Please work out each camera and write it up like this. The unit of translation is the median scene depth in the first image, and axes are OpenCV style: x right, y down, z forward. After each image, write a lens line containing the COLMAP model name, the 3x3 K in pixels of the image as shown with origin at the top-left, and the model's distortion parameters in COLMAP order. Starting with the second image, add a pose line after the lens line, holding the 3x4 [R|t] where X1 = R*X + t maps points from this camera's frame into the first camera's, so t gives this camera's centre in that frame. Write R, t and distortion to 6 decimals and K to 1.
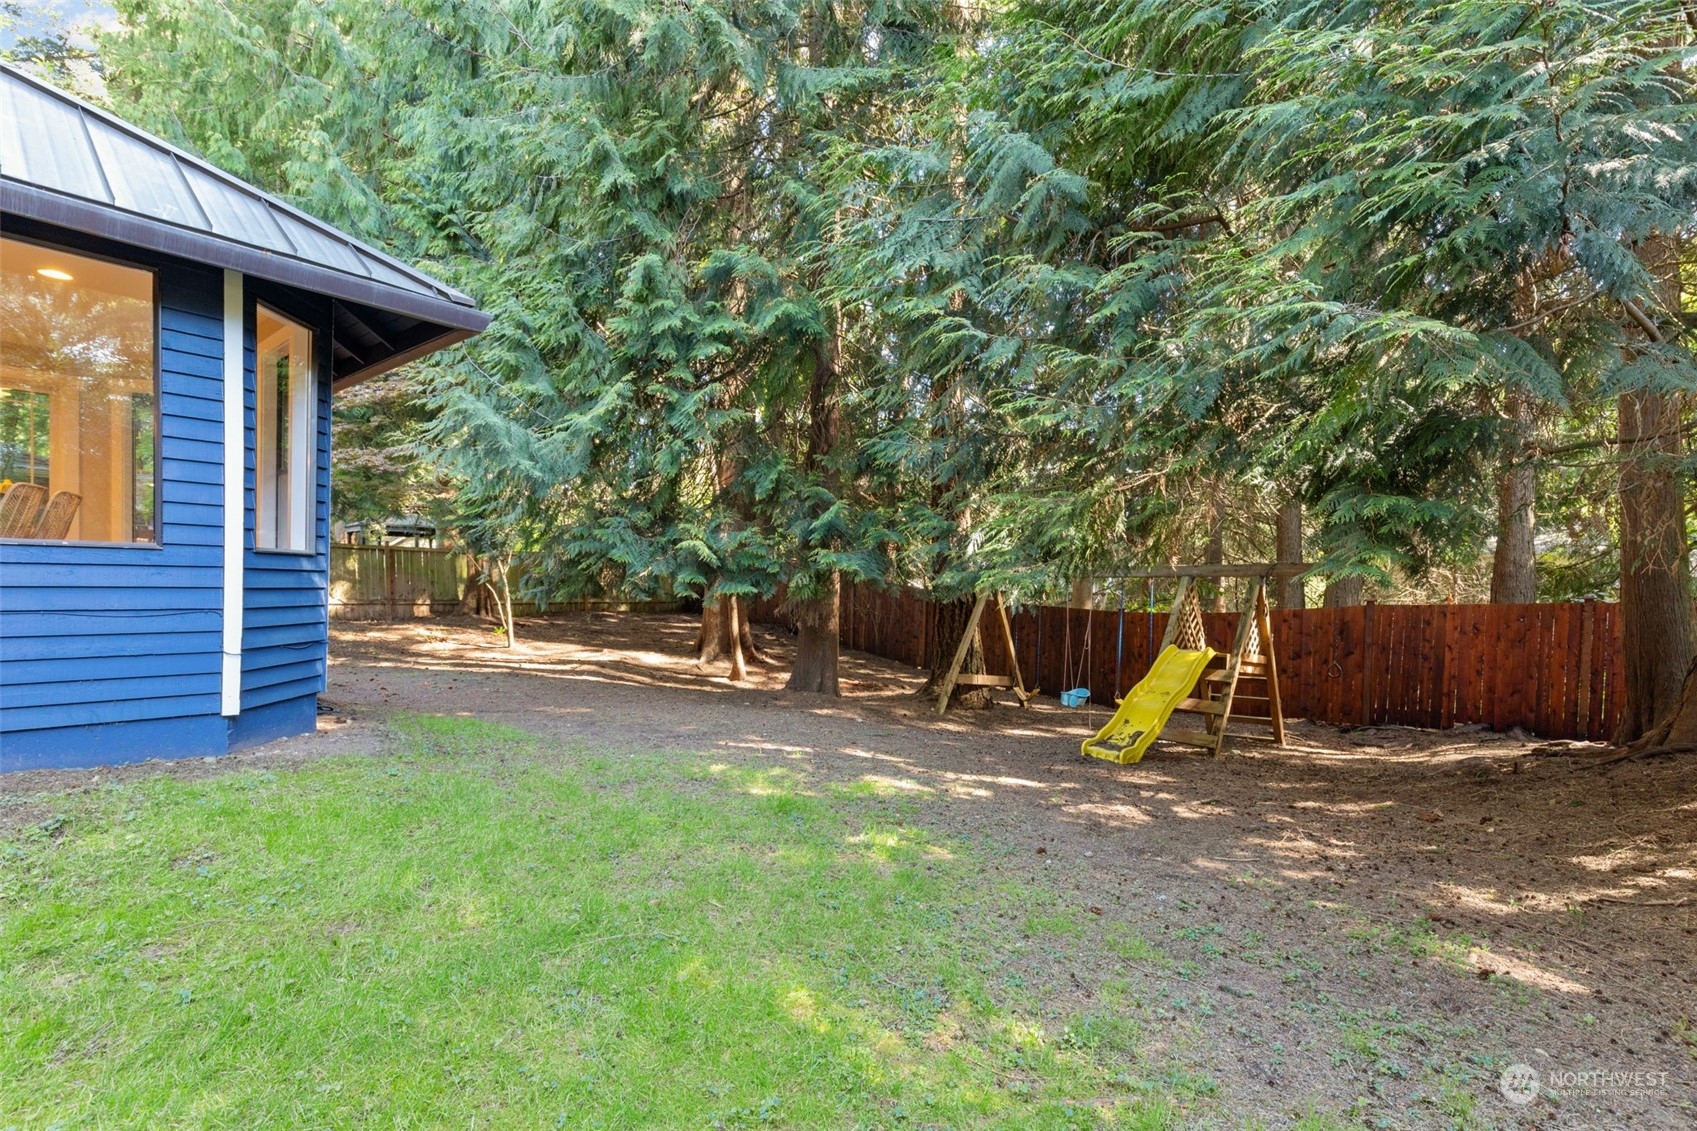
lens RADIAL K [[763.2, 0, 848.5], [0, 763.2, 565.5], [0, 0, 1]] dist [0.002693, -0.000461]
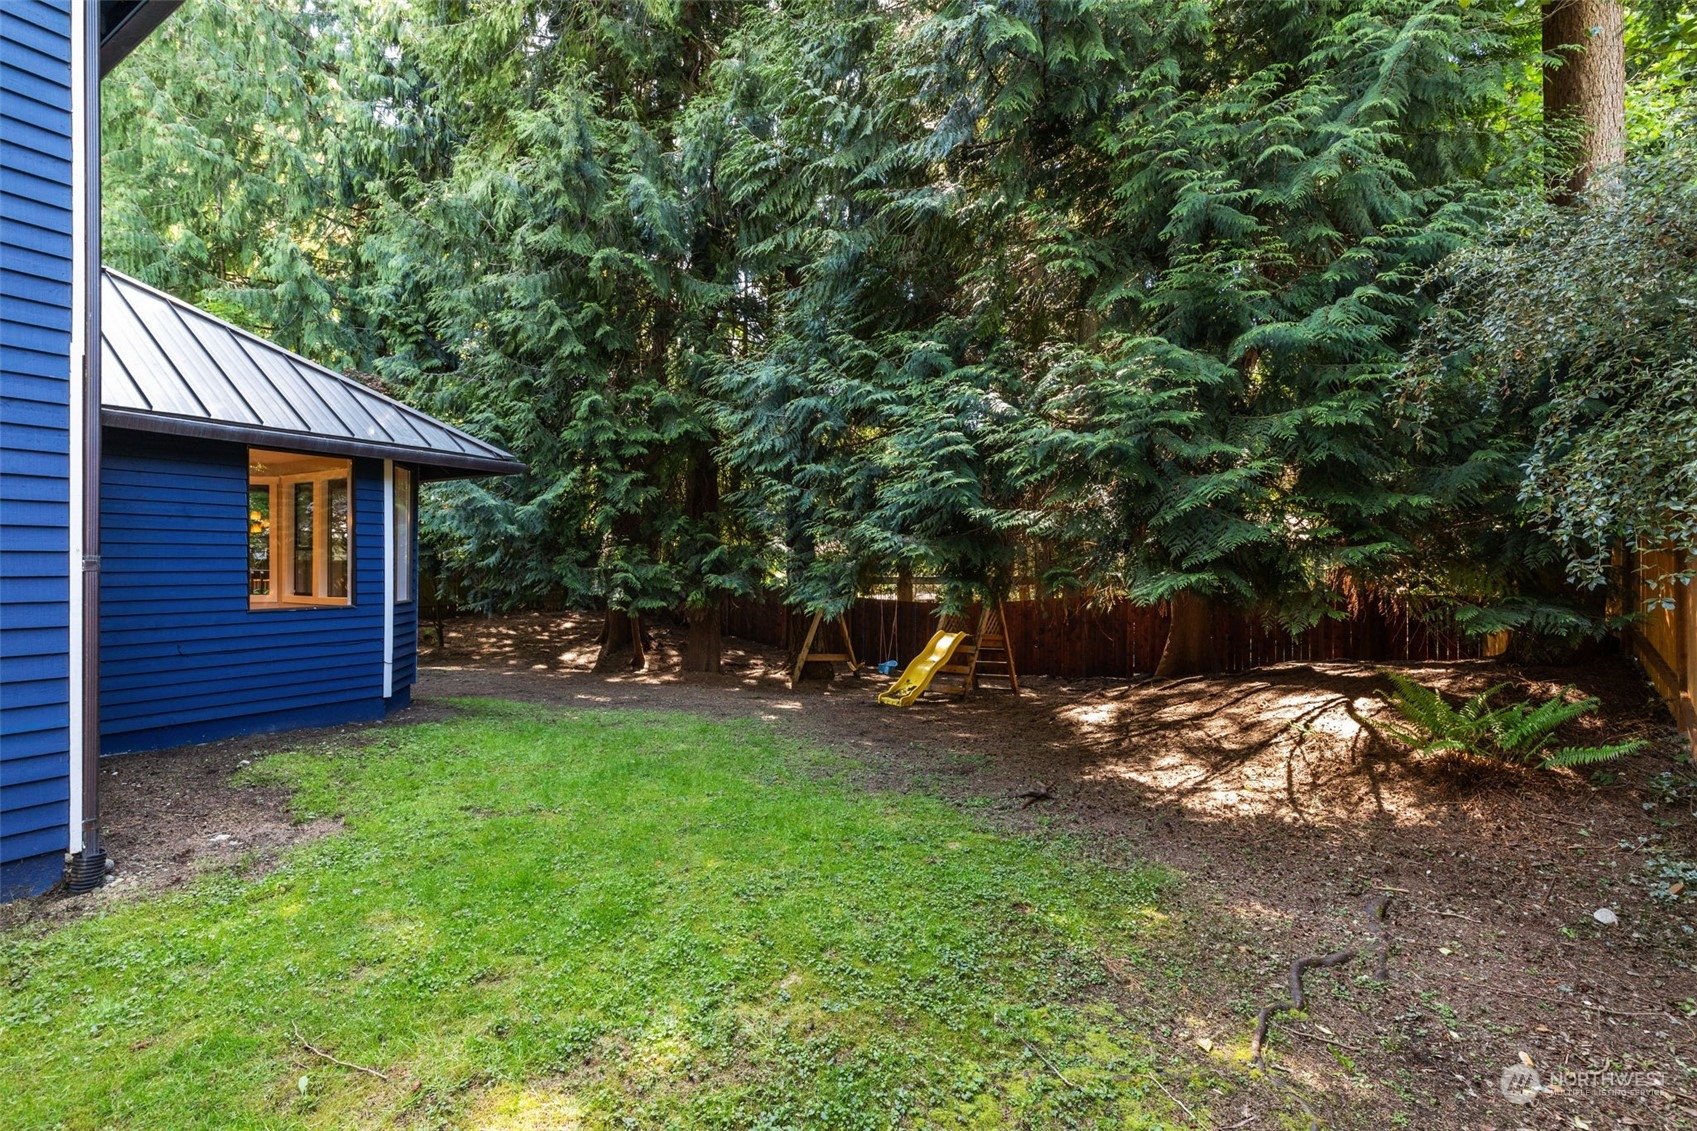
lens RADIAL K [[749.9, 0, 860.4], [0, 749.9, 564.9], [0, 0, 1]] dist [0.002568, -0.000813]
pose [[0.984417, -0.024540, 0.174129, -0.003170], [0.020582, 0.999488, 0.024499, -0.081328], [-0.174641, -0.020533, 0.984418, -0.559489]]
